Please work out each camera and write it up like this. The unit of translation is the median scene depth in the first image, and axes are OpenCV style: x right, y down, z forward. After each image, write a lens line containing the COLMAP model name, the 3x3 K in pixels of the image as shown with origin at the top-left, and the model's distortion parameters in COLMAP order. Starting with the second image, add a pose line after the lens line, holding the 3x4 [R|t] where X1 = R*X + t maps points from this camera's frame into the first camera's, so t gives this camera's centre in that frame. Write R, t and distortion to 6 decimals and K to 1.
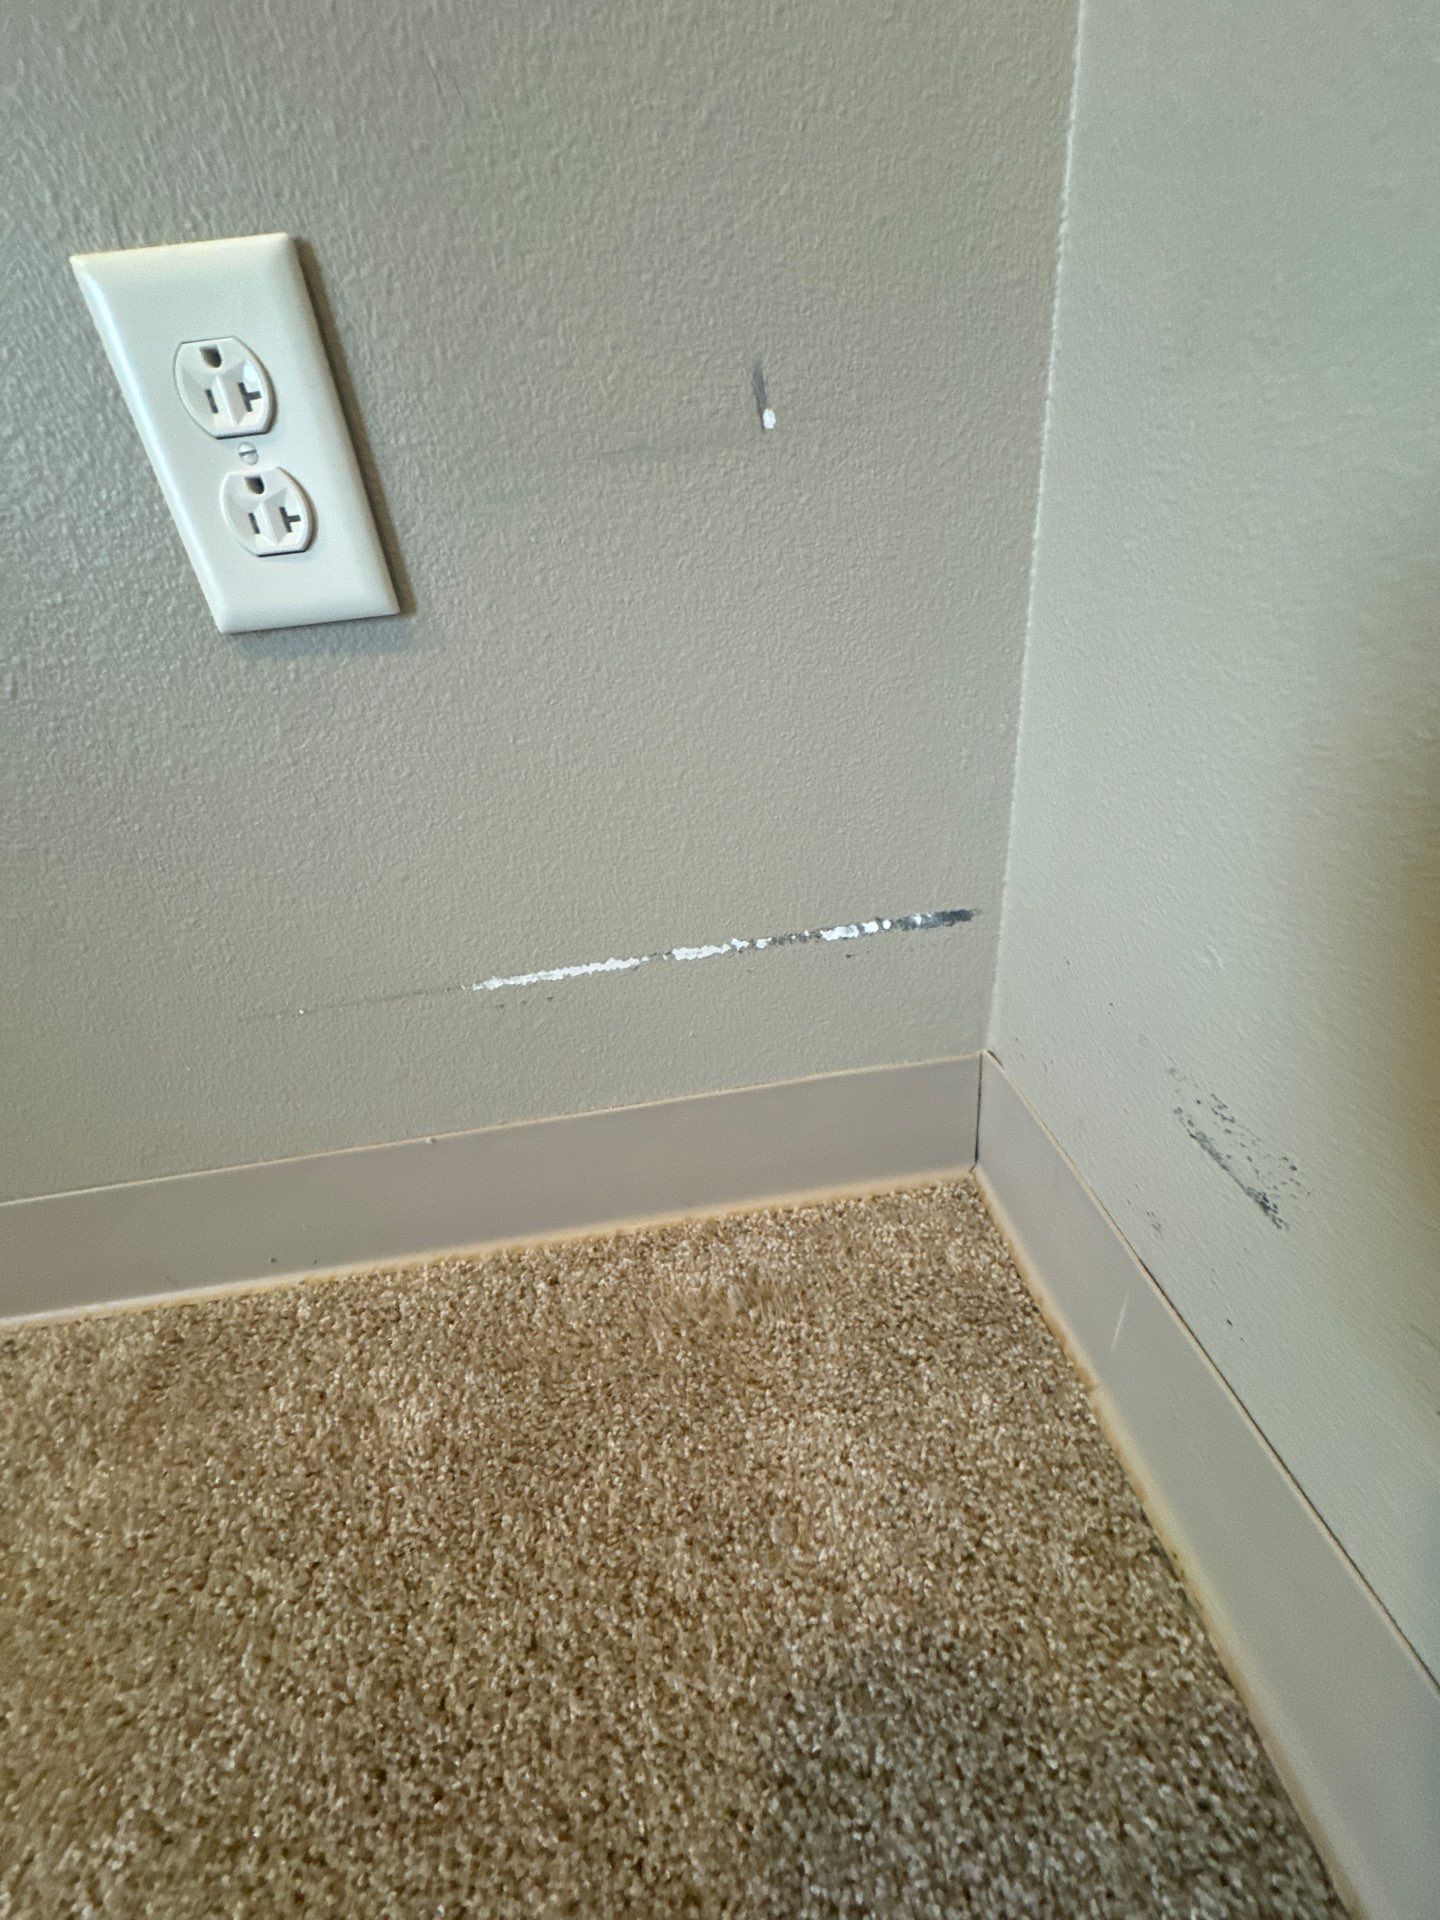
lens RADIAL K [[763.7, 0, 720.0], [0, 763.7, 960.0], [0, 0, 1]] dist [-0.002503, -0.000172]
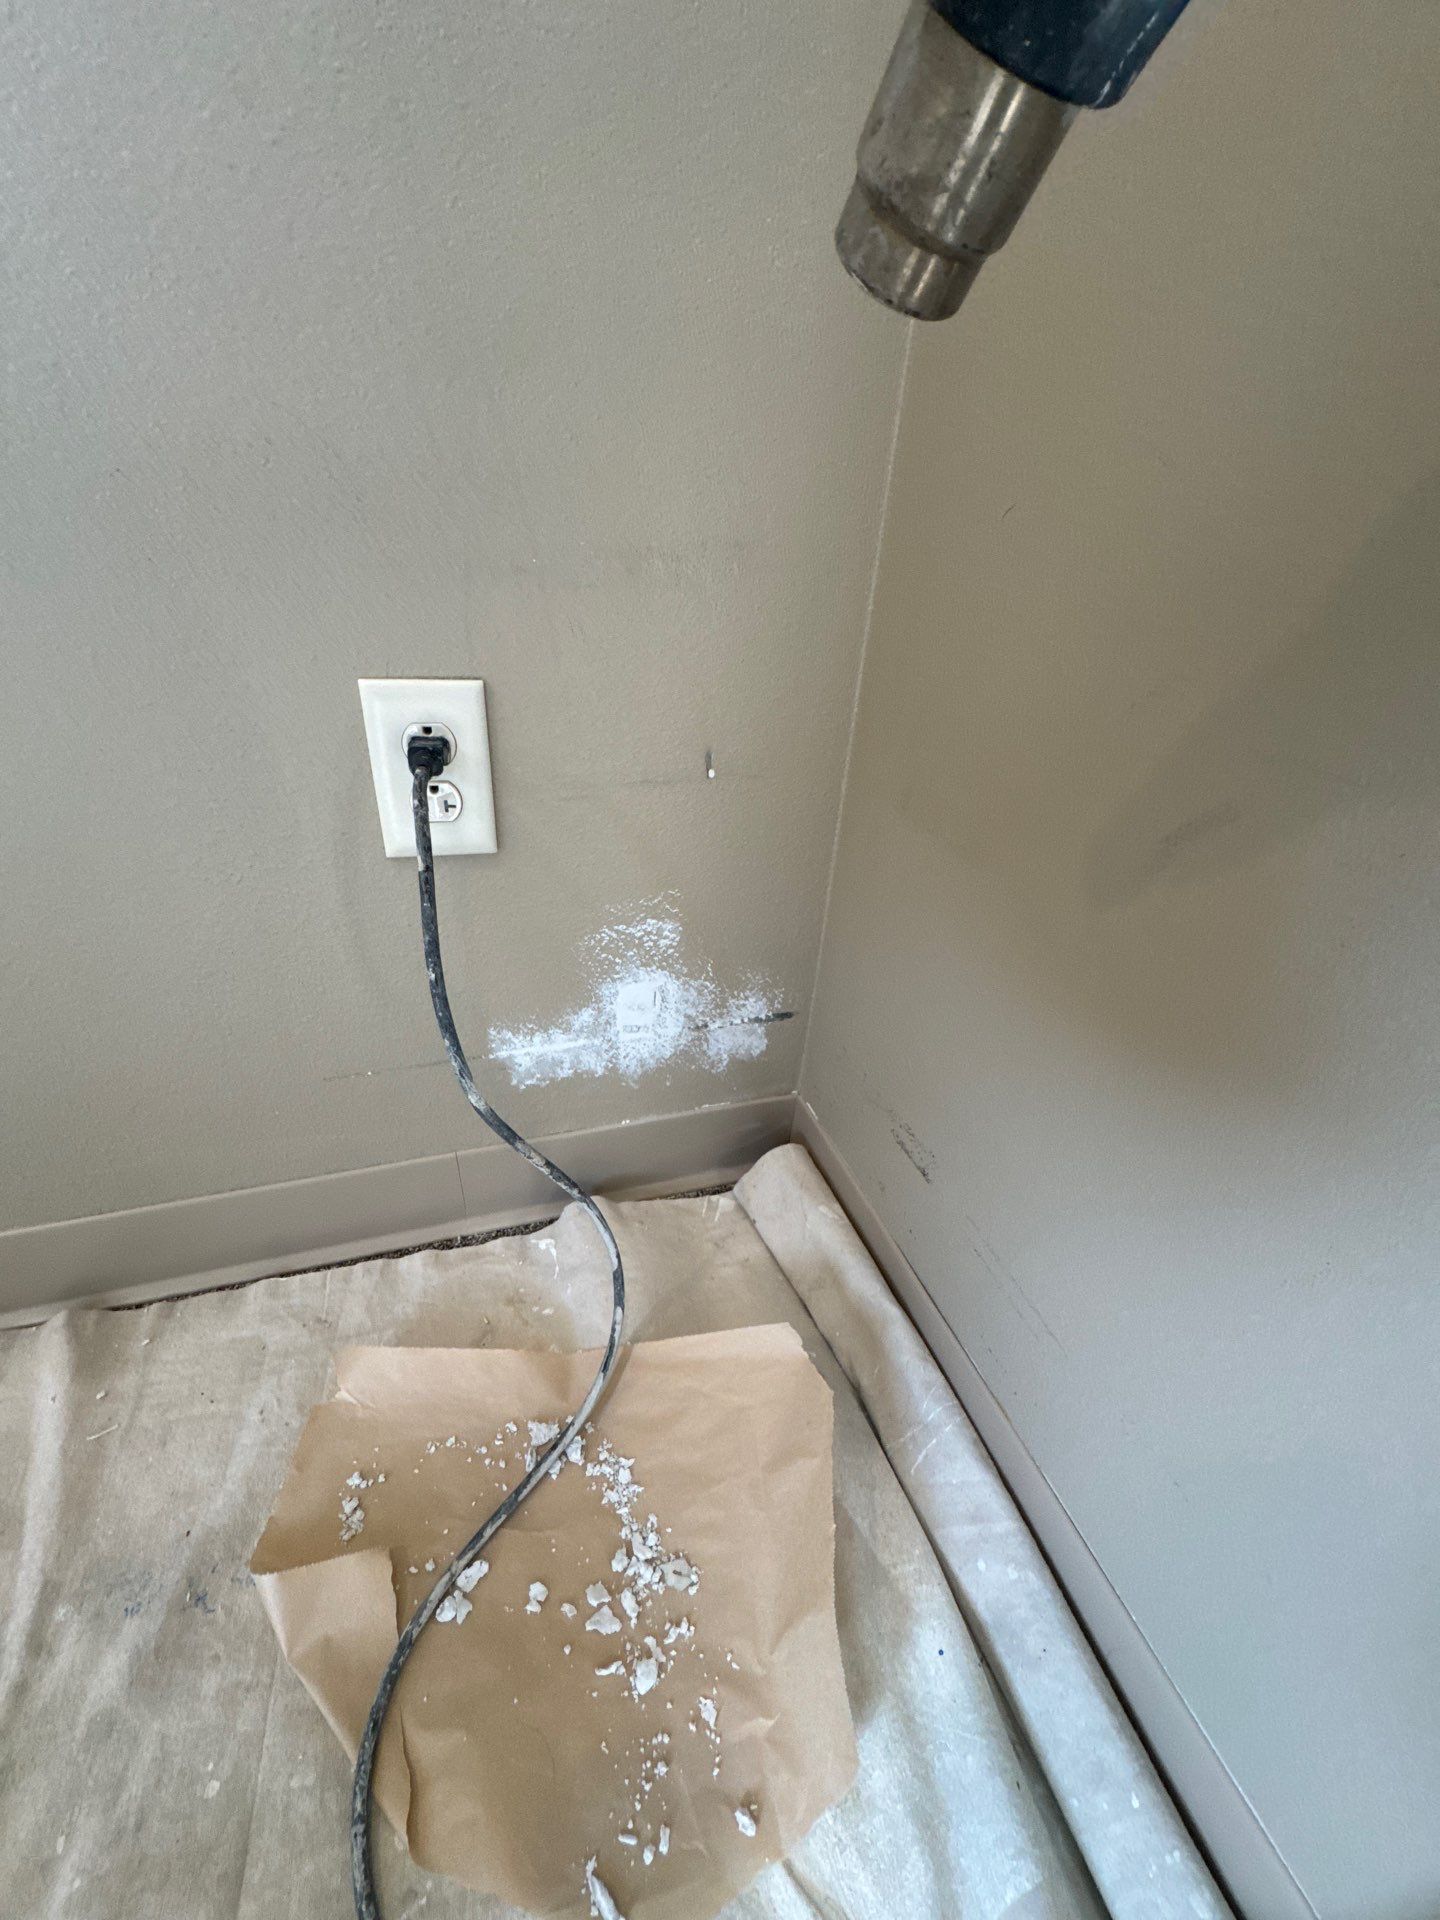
lens RADIAL K [[763.7, 0, 720.0], [0, 763.7, 960.0], [0, 0, 1]] dist [-0.002503, -0.000172]
pose [[0.962672, 0.036231, 0.268236, -0.420479], [-0.034673, 0.999343, -0.010545, -0.226385], [-0.268442, 0.000851, 0.963296, -0.869874]]
